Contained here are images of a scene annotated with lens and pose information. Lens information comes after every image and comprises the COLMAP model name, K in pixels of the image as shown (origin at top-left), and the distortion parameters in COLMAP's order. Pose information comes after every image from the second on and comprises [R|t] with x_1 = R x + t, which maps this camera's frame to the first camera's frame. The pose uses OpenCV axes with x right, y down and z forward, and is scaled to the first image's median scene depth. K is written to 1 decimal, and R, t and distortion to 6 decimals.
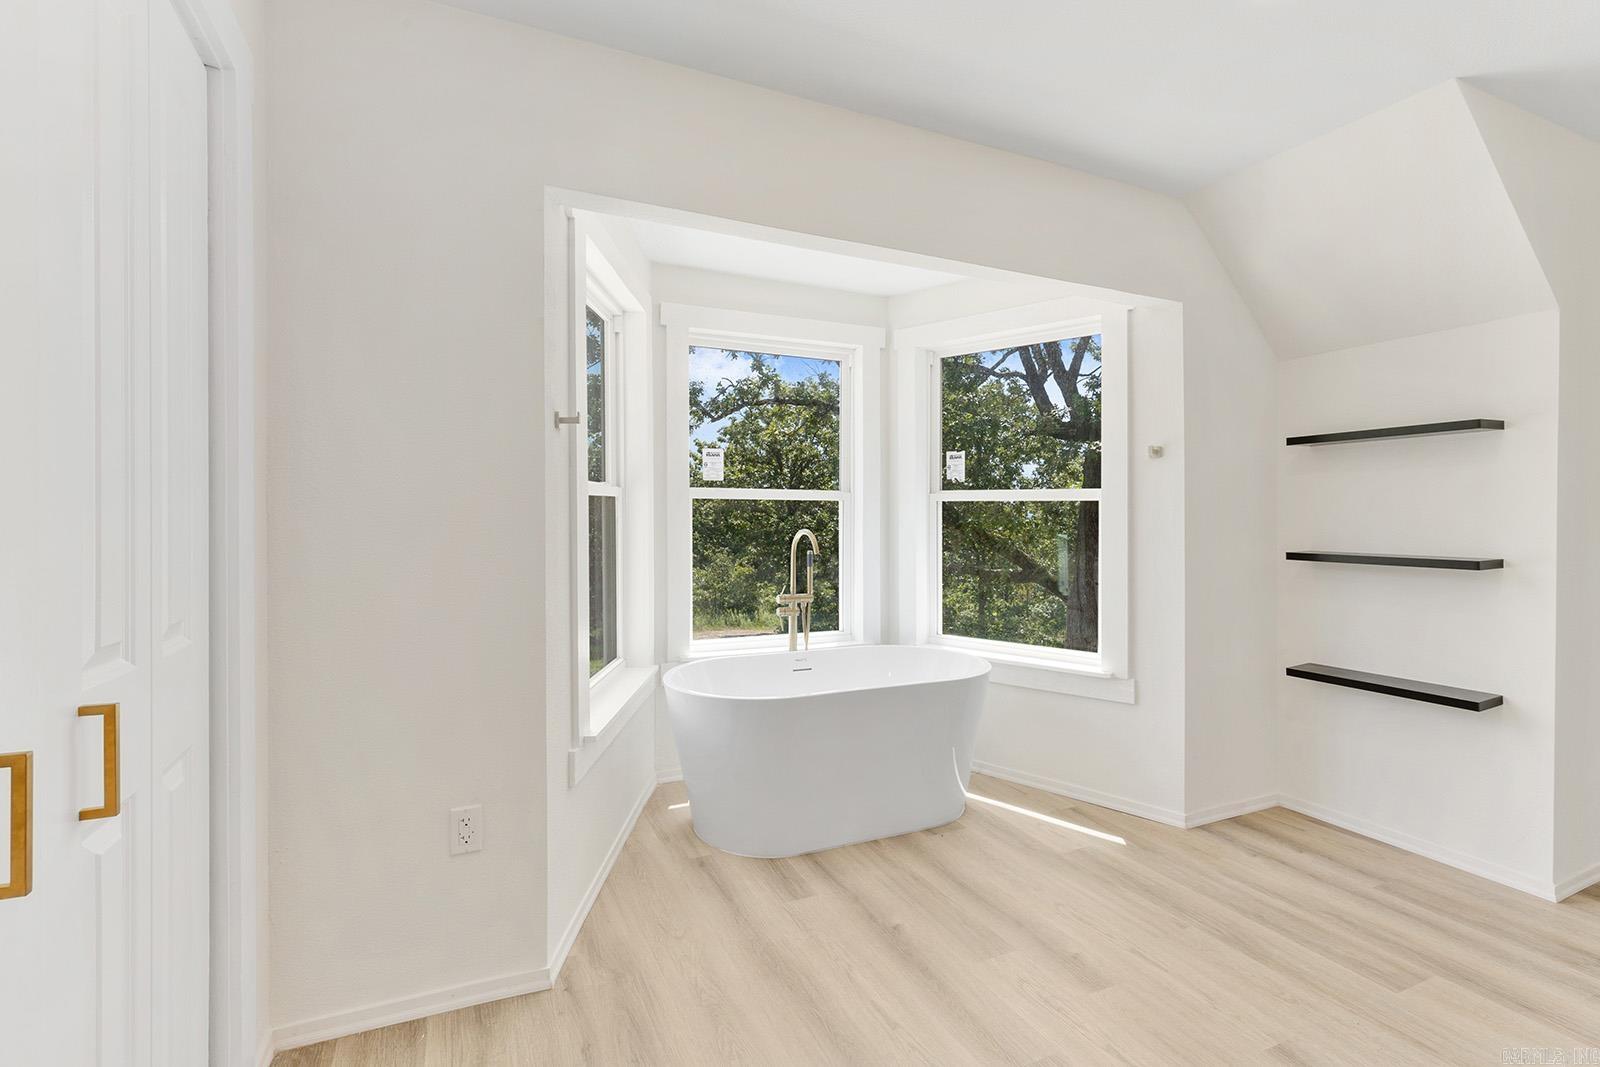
lens RADIAL K [[762.2, 0, 842.6], [0, 762.2, 527.4], [0, 0, 1]] dist [0.002748, 0.000209]
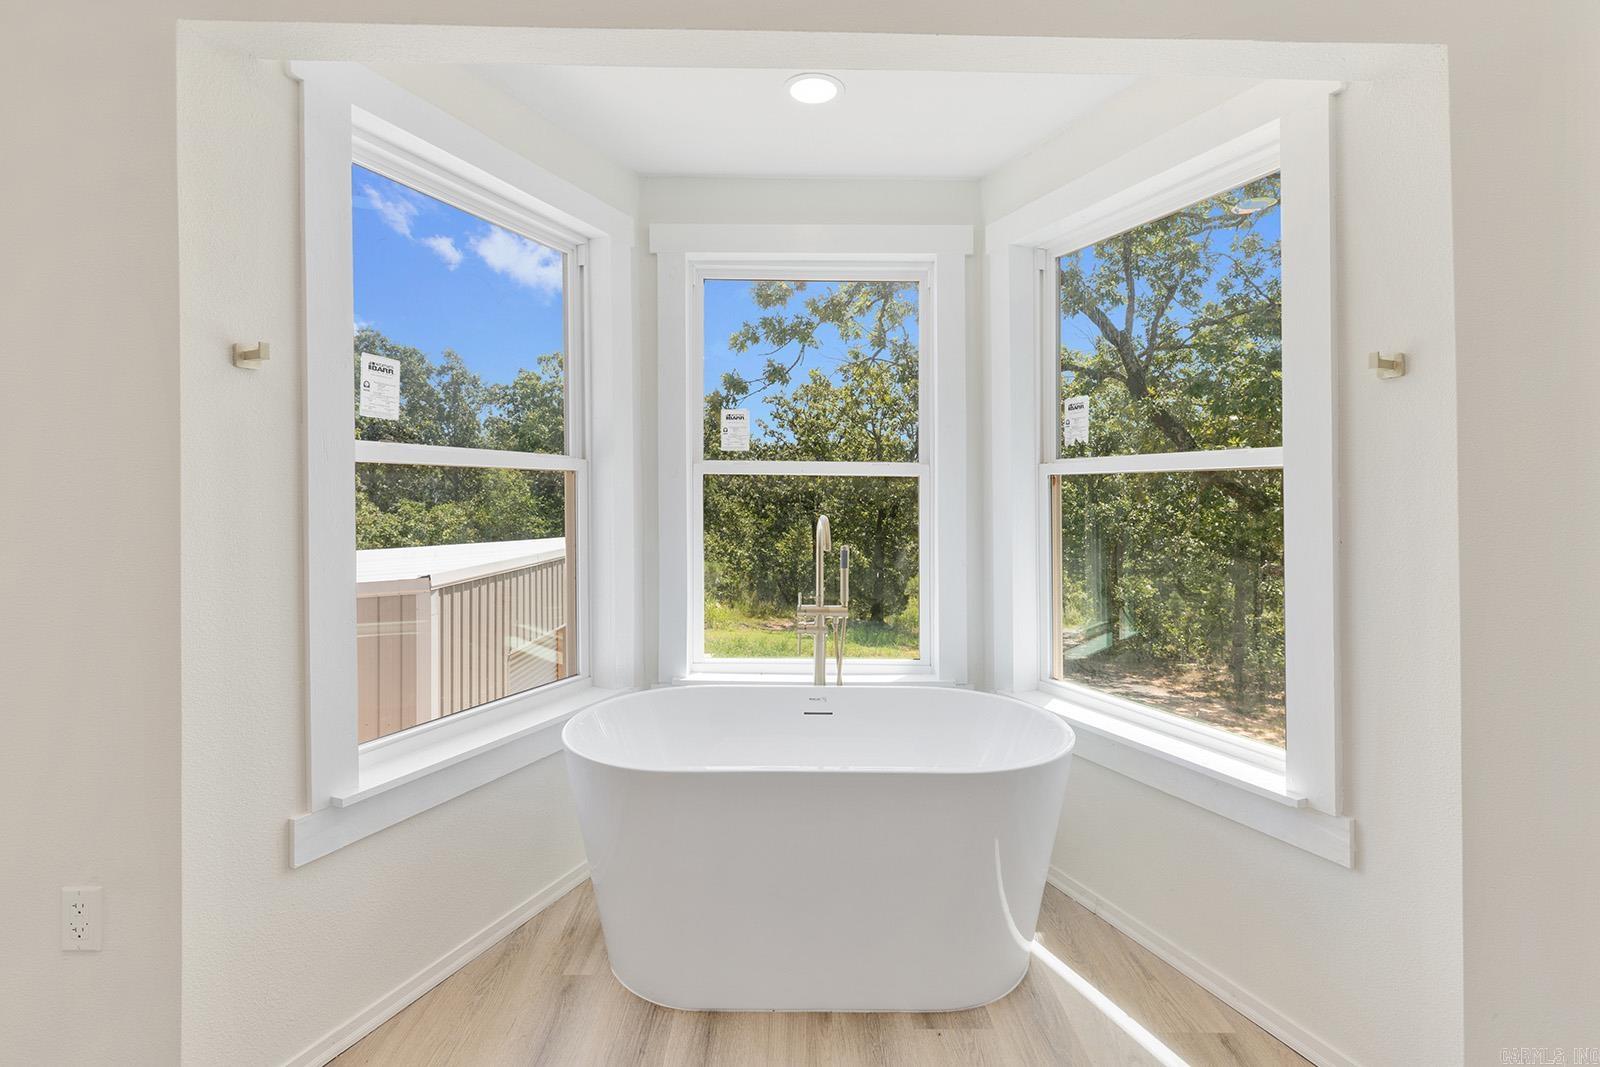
lens RADIAL K [[797.4, 0, 801.6], [0, 797.4, 498.6], [0, 0, 1]] dist [0.017867, -0.000059]
pose [[0.904422, 0.002549, -0.426631, 0.270446], [-0.011404, 0.999769, -0.018201, 0.000958], [0.426486, 0.021326, 0.904243, 0.344665]]
